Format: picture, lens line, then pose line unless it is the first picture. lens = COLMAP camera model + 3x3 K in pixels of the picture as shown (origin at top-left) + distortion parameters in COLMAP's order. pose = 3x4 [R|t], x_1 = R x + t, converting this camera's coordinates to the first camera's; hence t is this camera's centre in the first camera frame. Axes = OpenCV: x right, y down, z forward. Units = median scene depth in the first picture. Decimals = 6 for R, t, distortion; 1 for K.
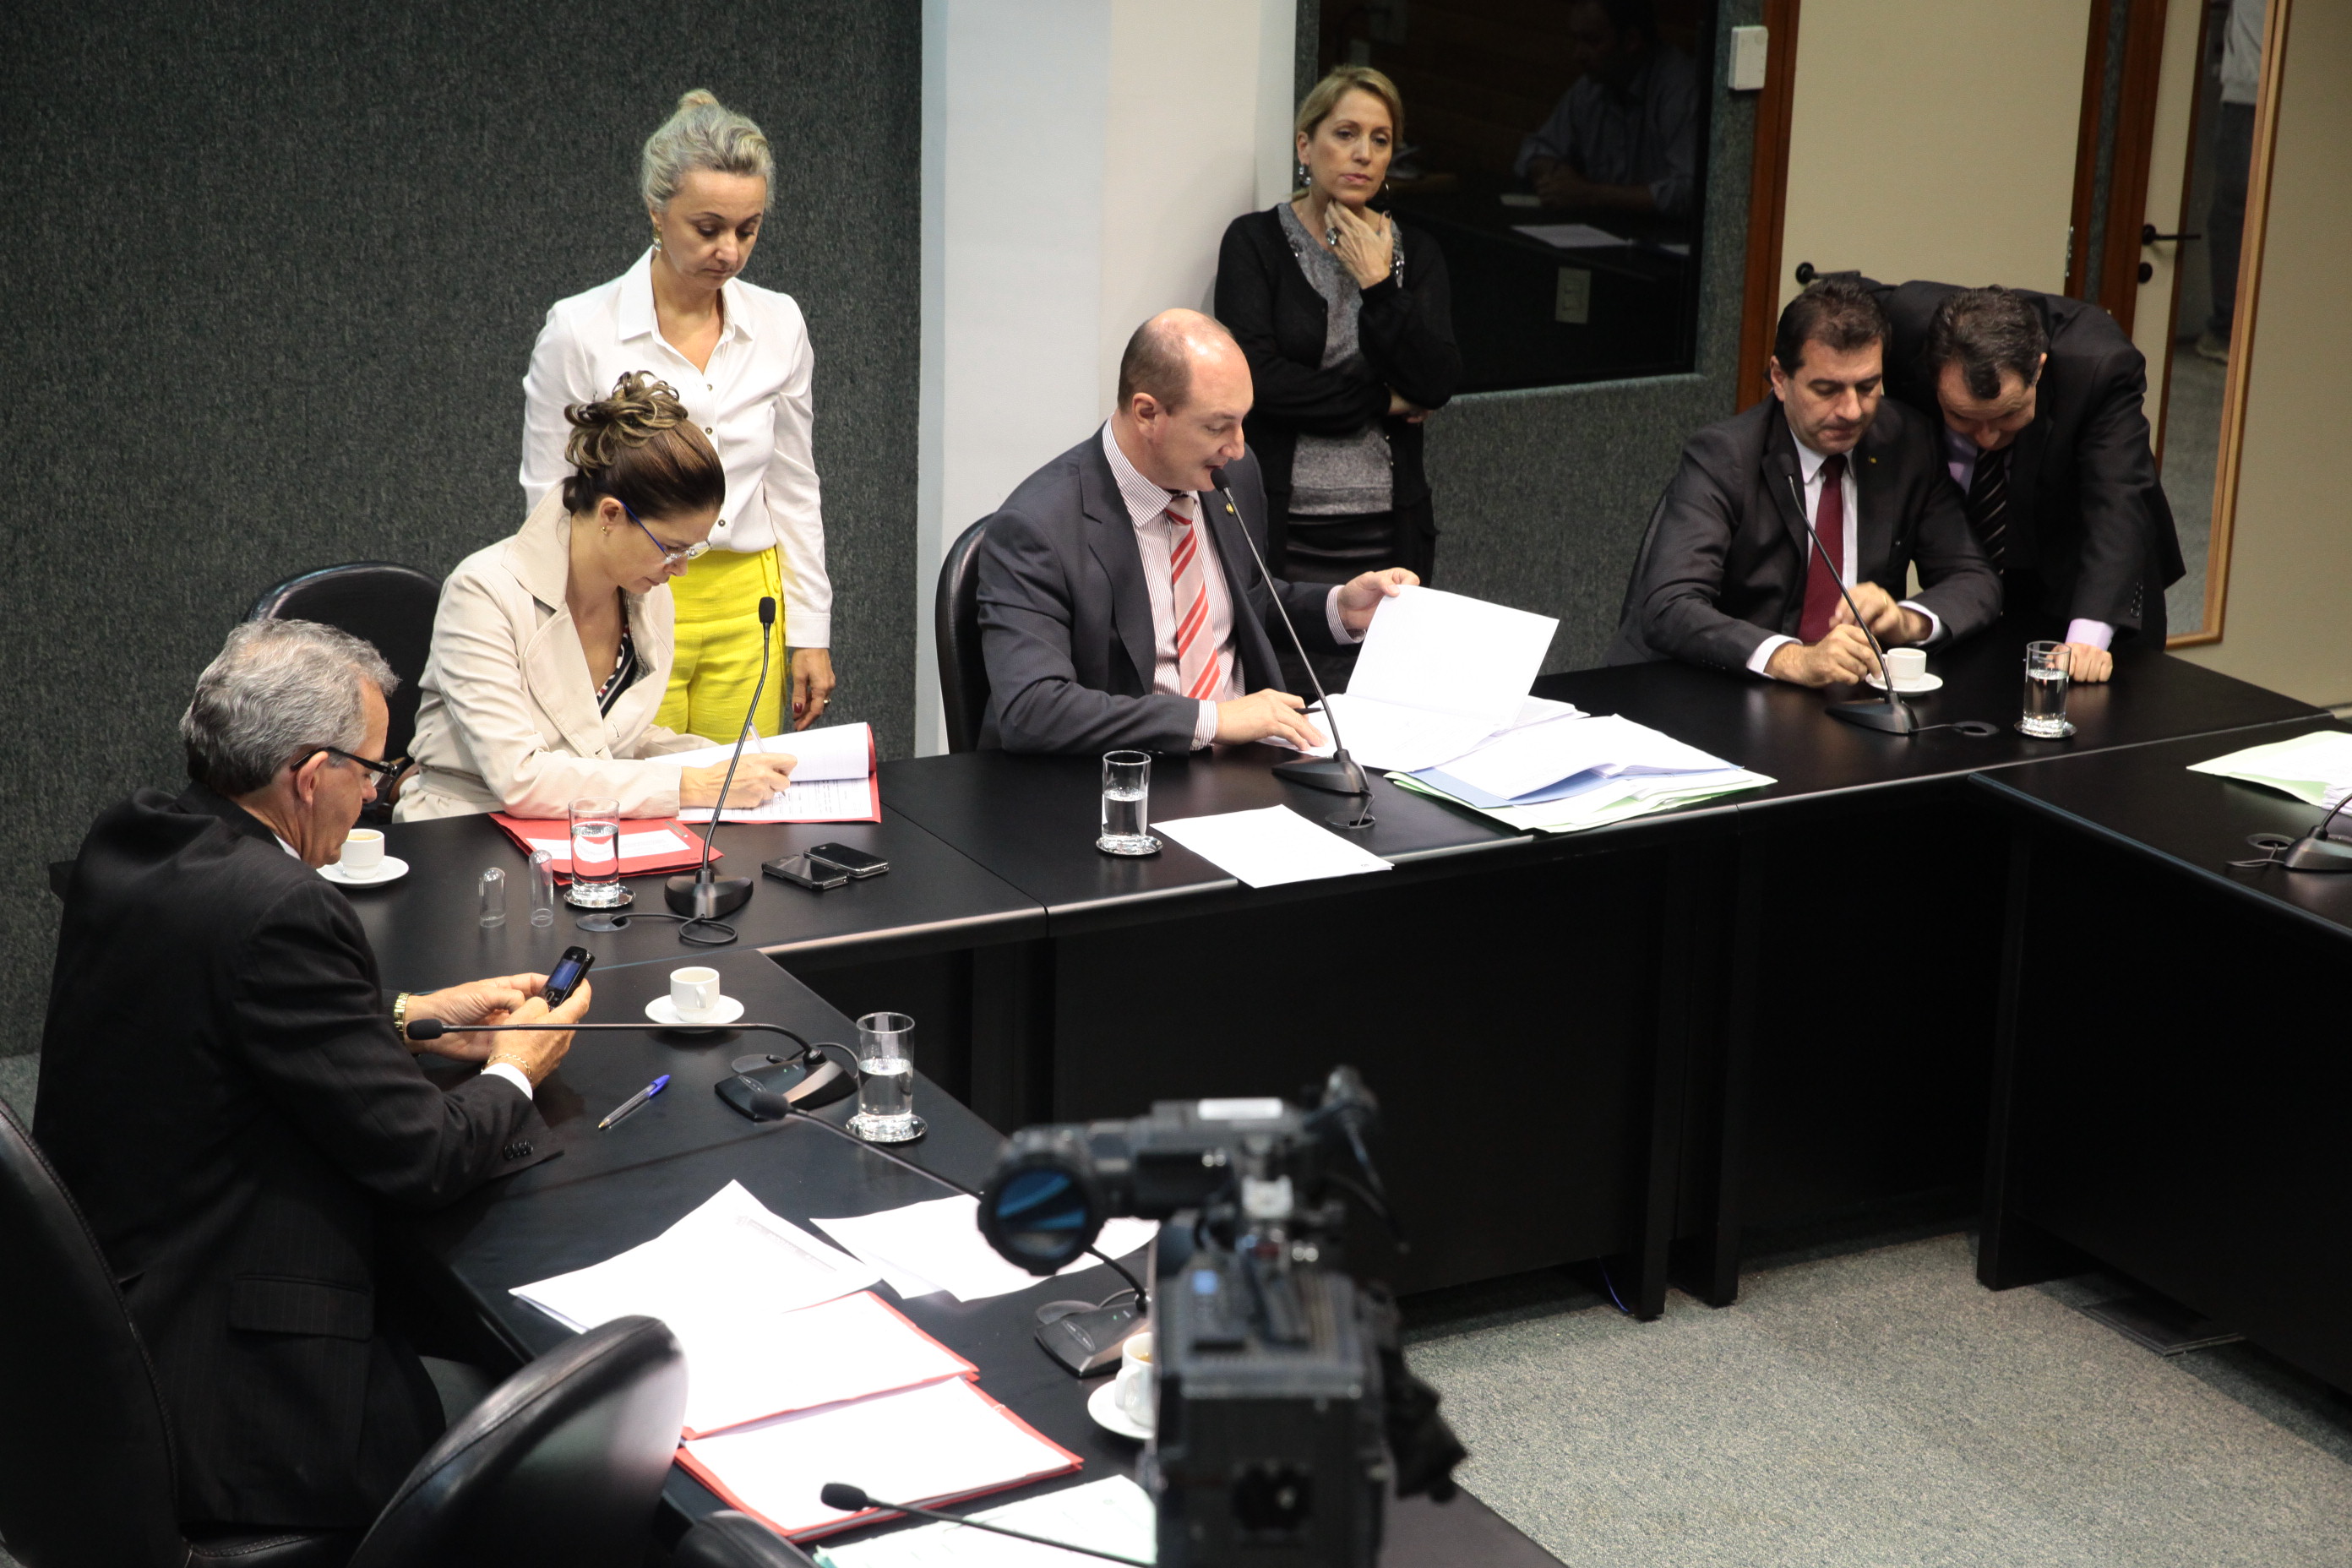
lens RADIAL K [[4357.6, 0, 1176.0], [0, 4357.6, 784.0], [0, 0, 1]] dist [0.185529, 0.236967]
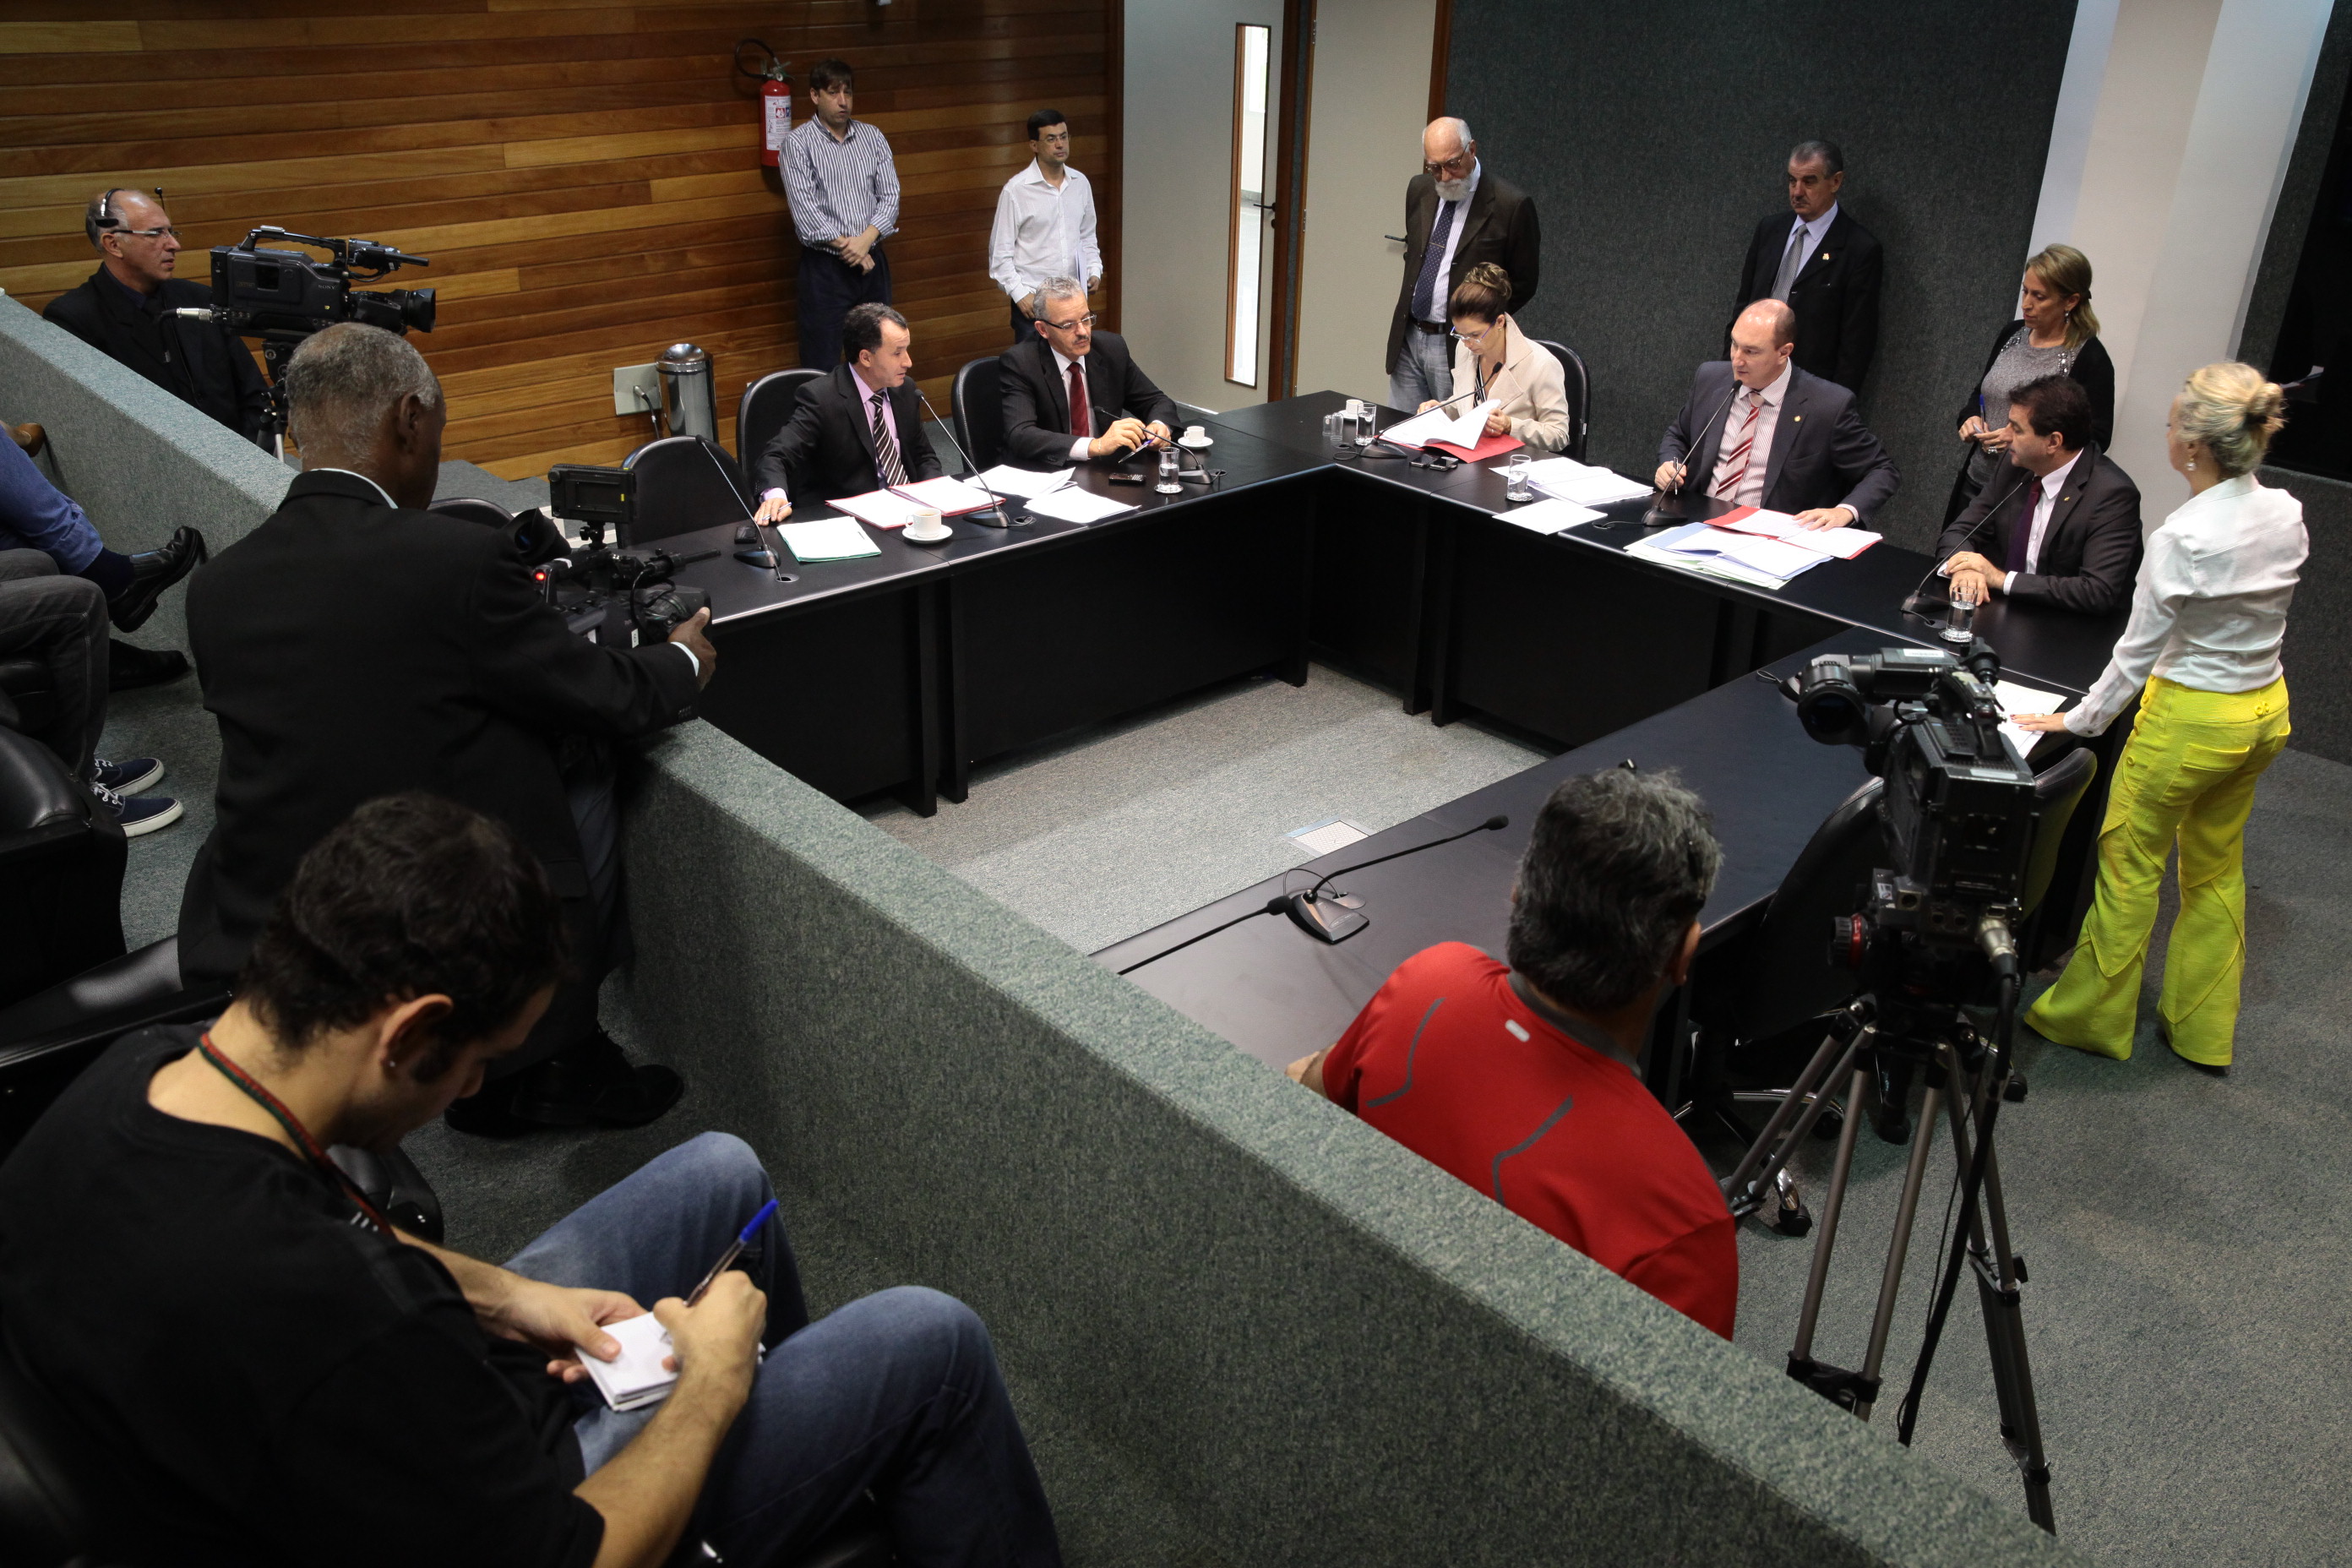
lens RADIAL K [[2042.9, 0, 1069.8], [0, 2042.9, 840.6], [0, 0, 1]] dist [-0.098231, 0.122963]
pose [[0.186501, 0.417041, -0.889547, 0.814944], [-0.281027, 0.890246, 0.358449, -0.119537], [0.941404, 0.183136, 0.283231, 0.403838]]
